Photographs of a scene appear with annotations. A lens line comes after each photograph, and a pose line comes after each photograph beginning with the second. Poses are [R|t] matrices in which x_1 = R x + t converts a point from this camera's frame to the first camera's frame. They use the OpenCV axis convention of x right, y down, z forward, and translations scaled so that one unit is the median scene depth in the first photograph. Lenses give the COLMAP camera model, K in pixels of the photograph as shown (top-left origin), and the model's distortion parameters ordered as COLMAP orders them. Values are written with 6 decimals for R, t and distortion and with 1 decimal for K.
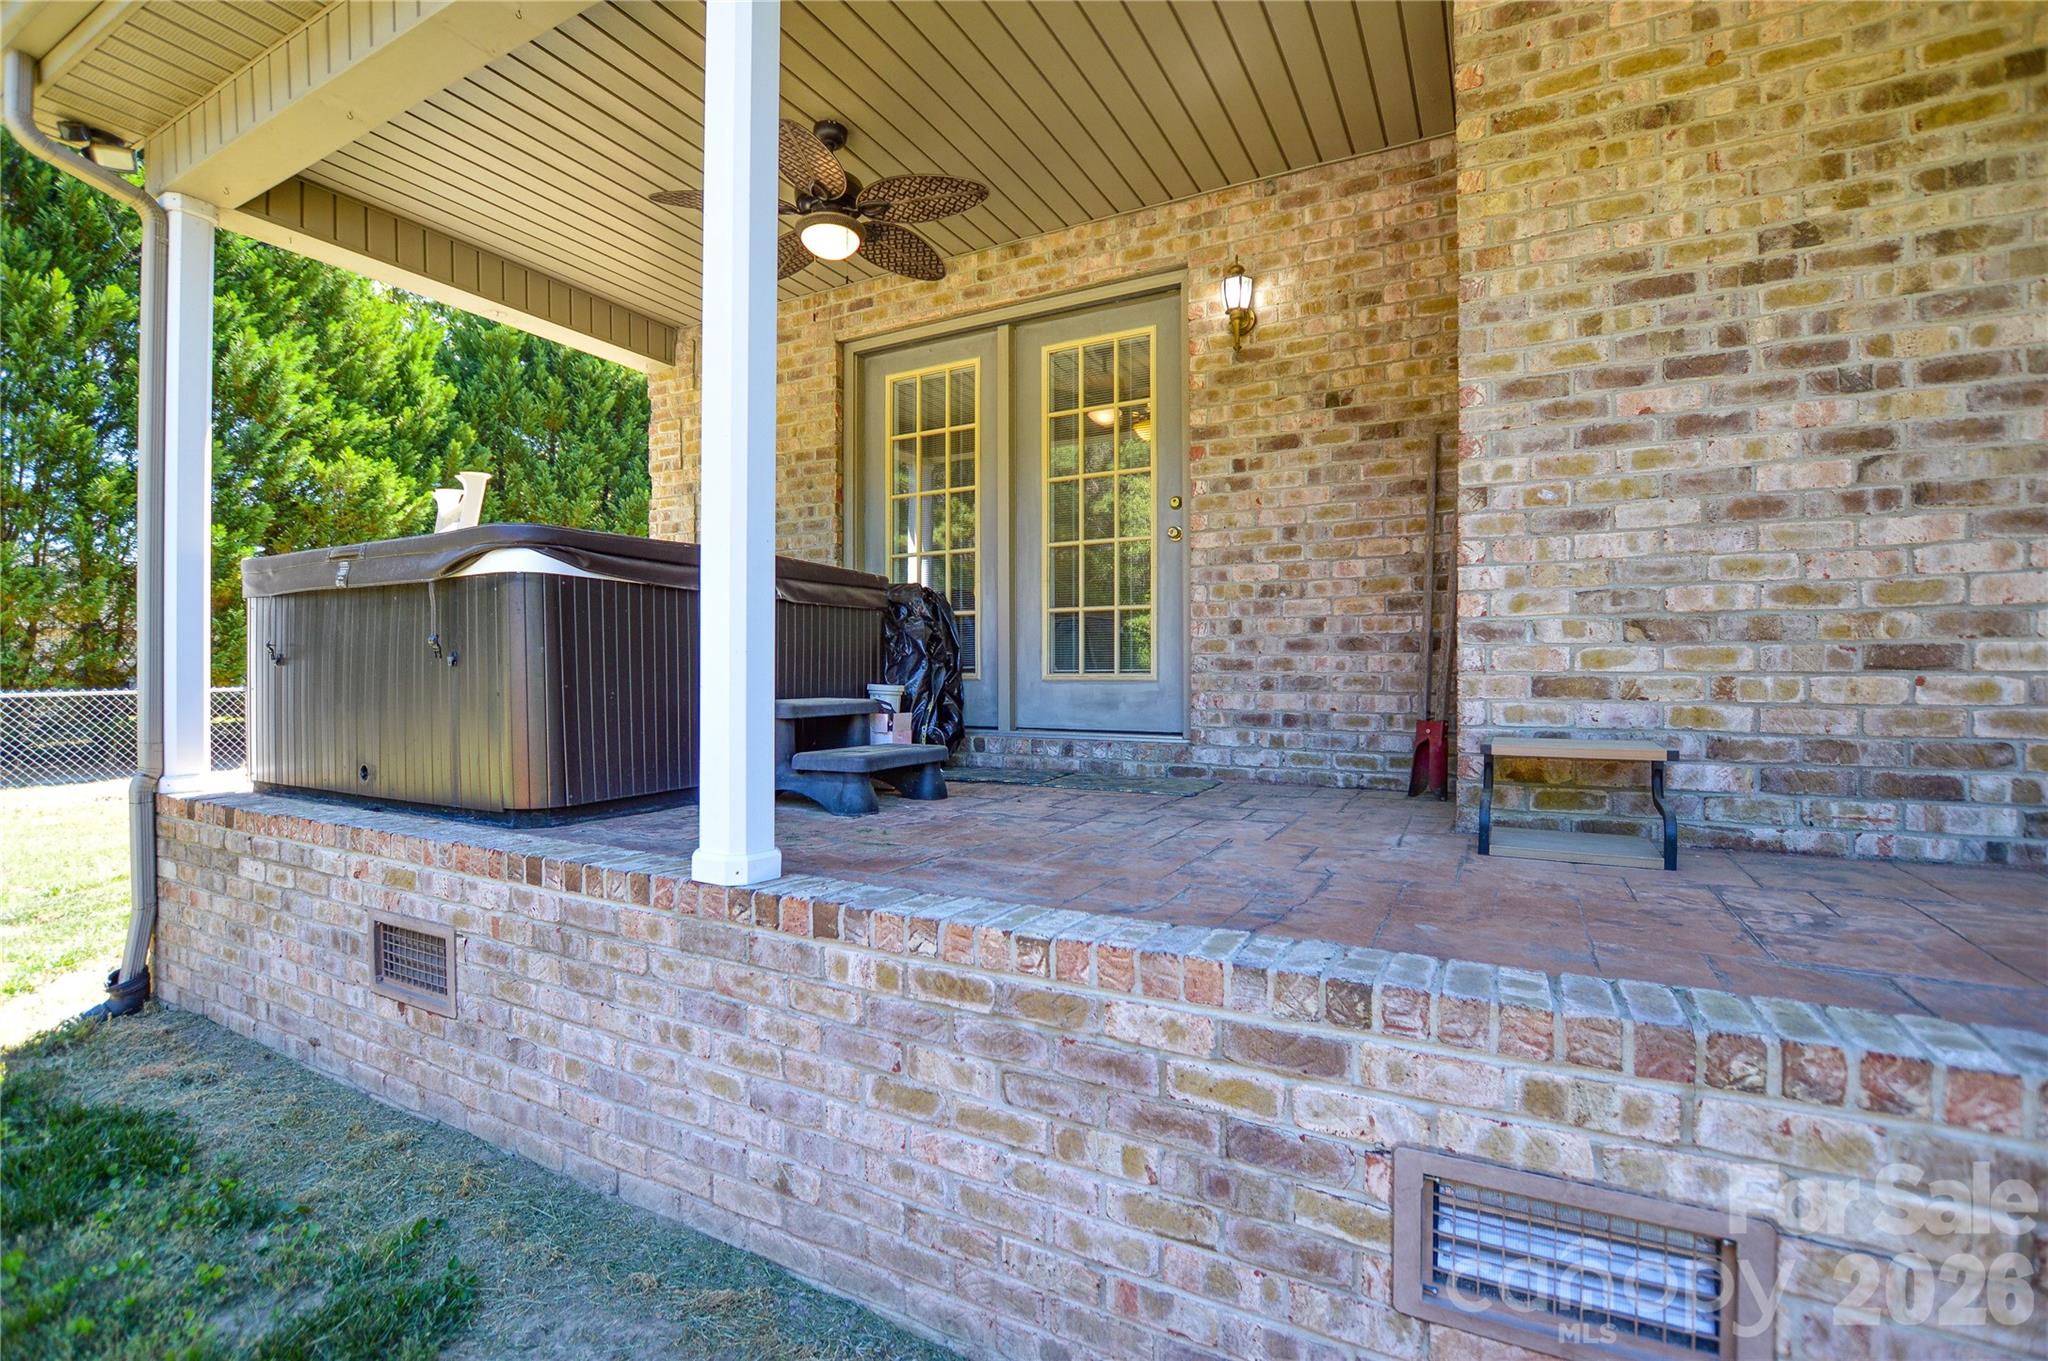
lens RADIAL K [[909.6, 0, 1013.0], [0, 909.6, 680.3], [0, 0, 1]] dist [-0.027853, 0.000491]
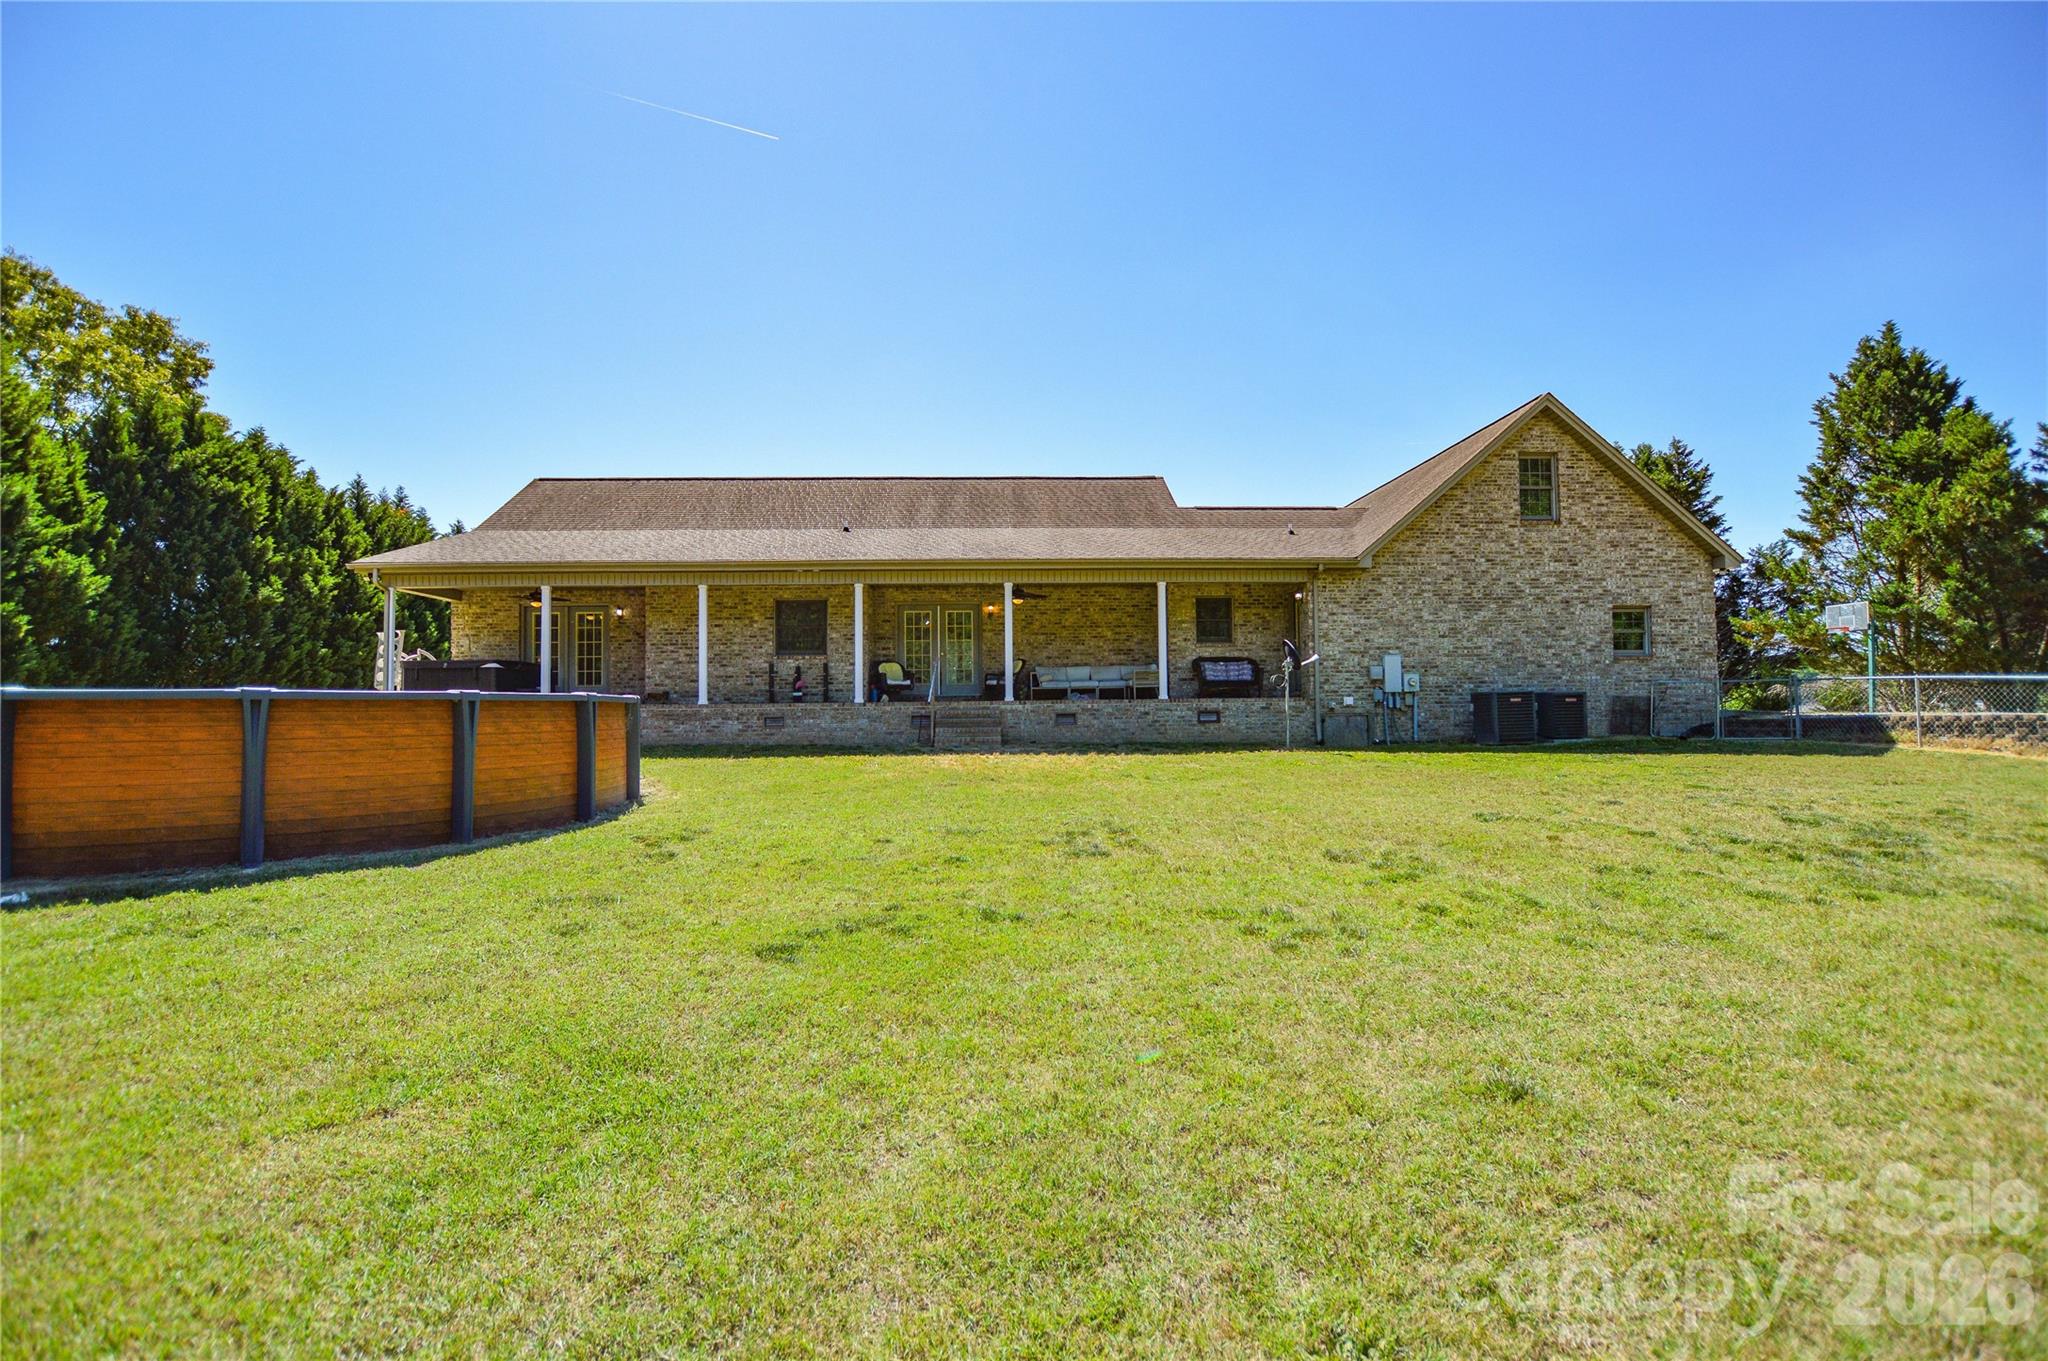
lens RADIAL K [[929.3, 0, 1017.5], [0, 929.3, 685.7], [0, 0, 1]] dist [-0.023456, 0.000758]
pose [[0.856742, 0.004529, 0.515725, -0.439950], [0.014206, 0.999375, -0.032376, 0.167059], [-0.515549, 0.035064, 0.856142, -3.908438]]
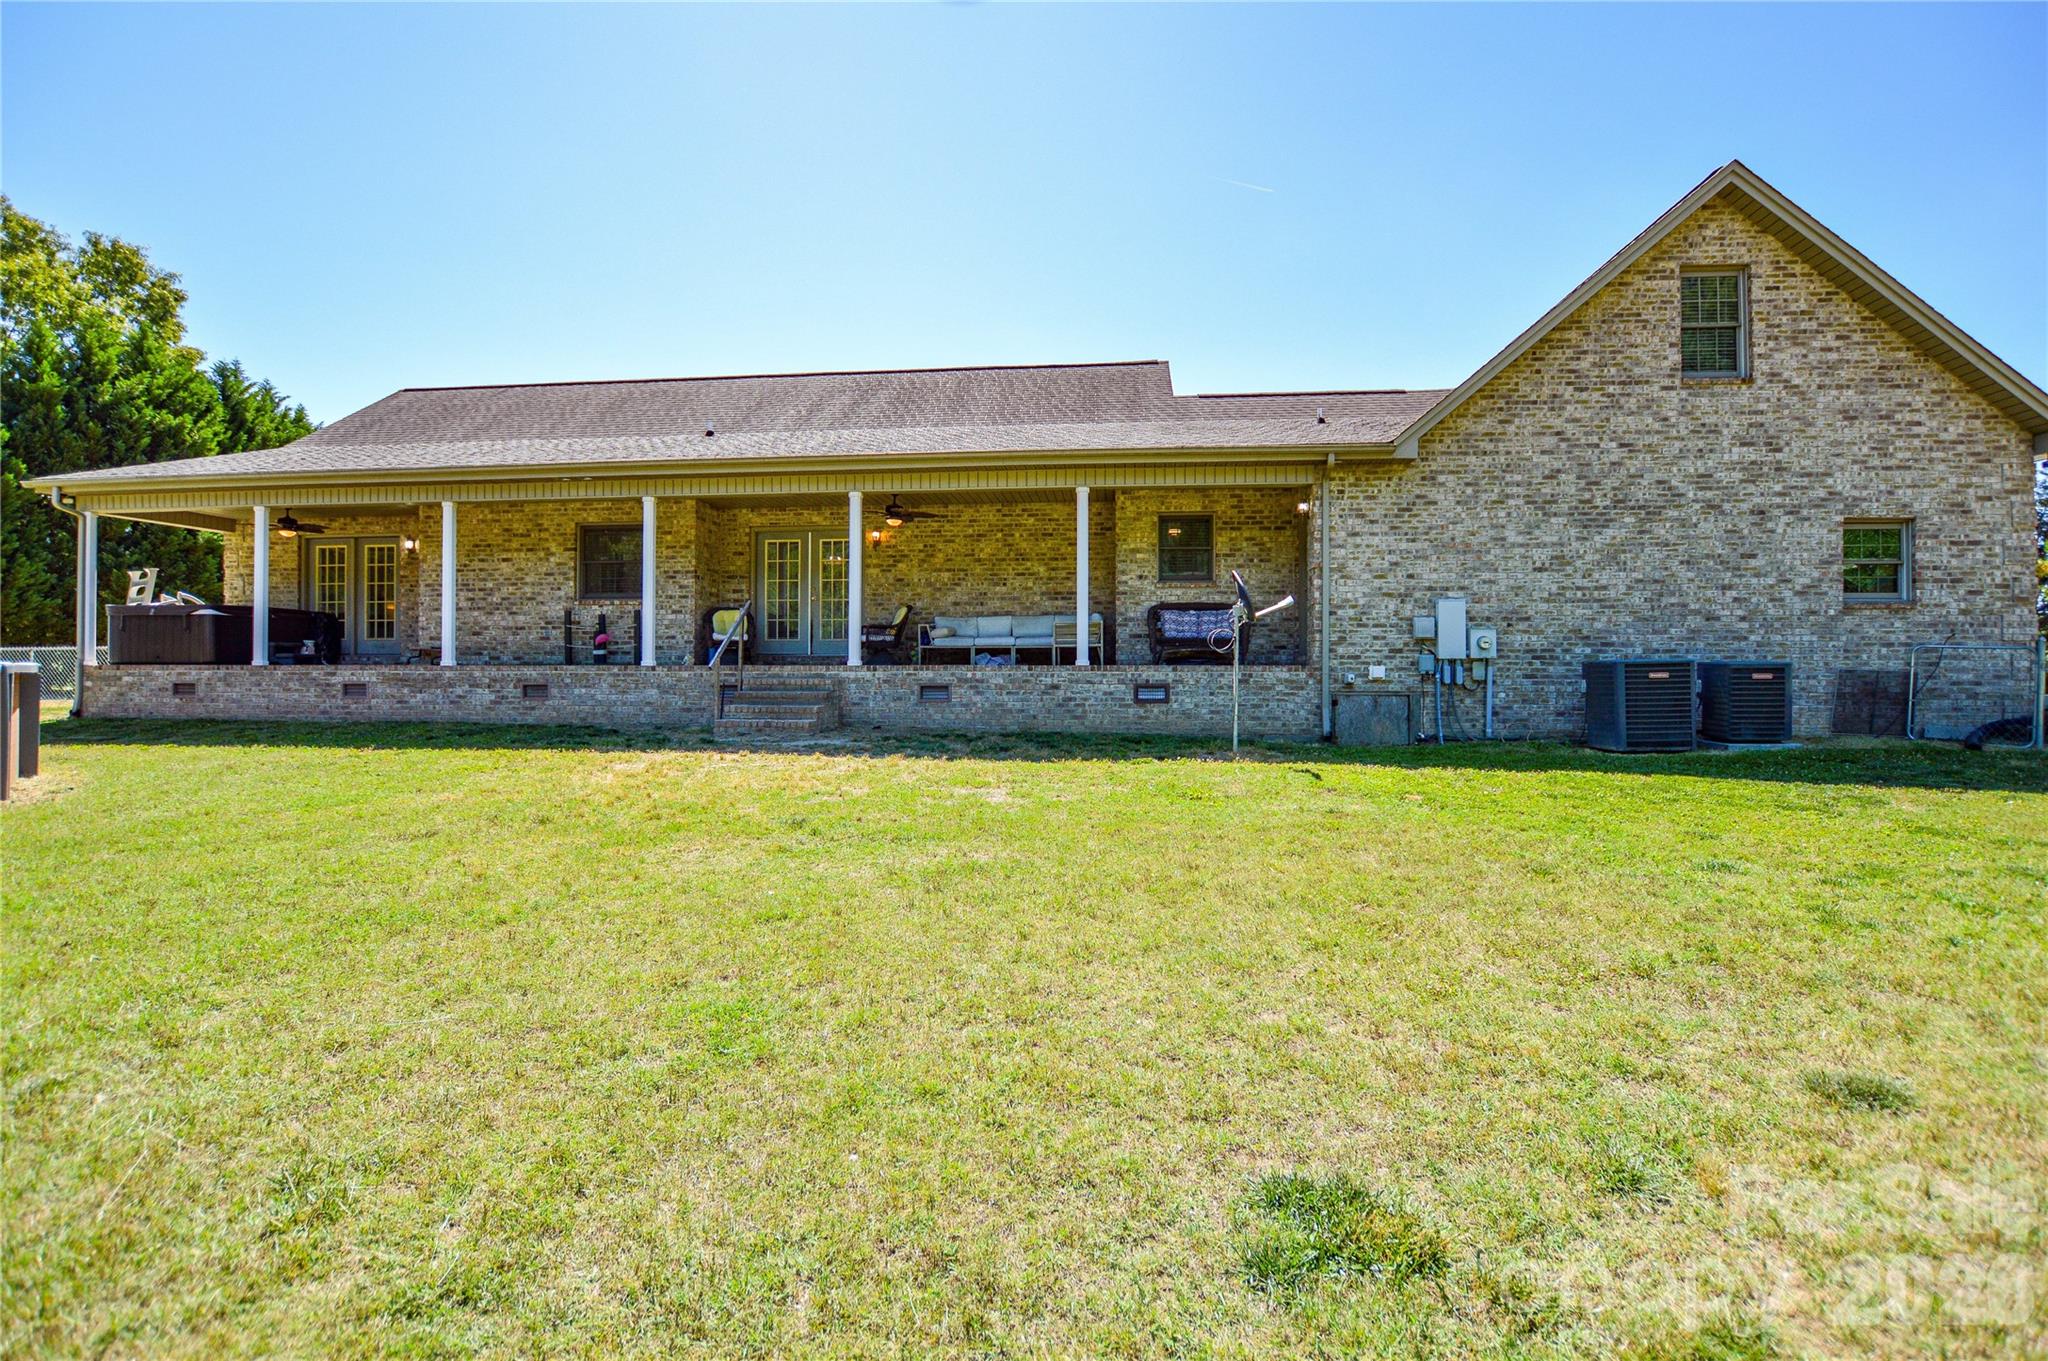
lens RADIAL K [[938.4, 0, 1016.9], [0, 938.4, 667.8], [0, 0, 1]] dist [-0.025982, -0.000026]
pose [[0.924325, 0.000029, 0.381606, 0.973863], [0.001378, 0.999993, -0.003414, 0.119238], [-0.381603, 0.003682, 0.924319, -3.195680]]
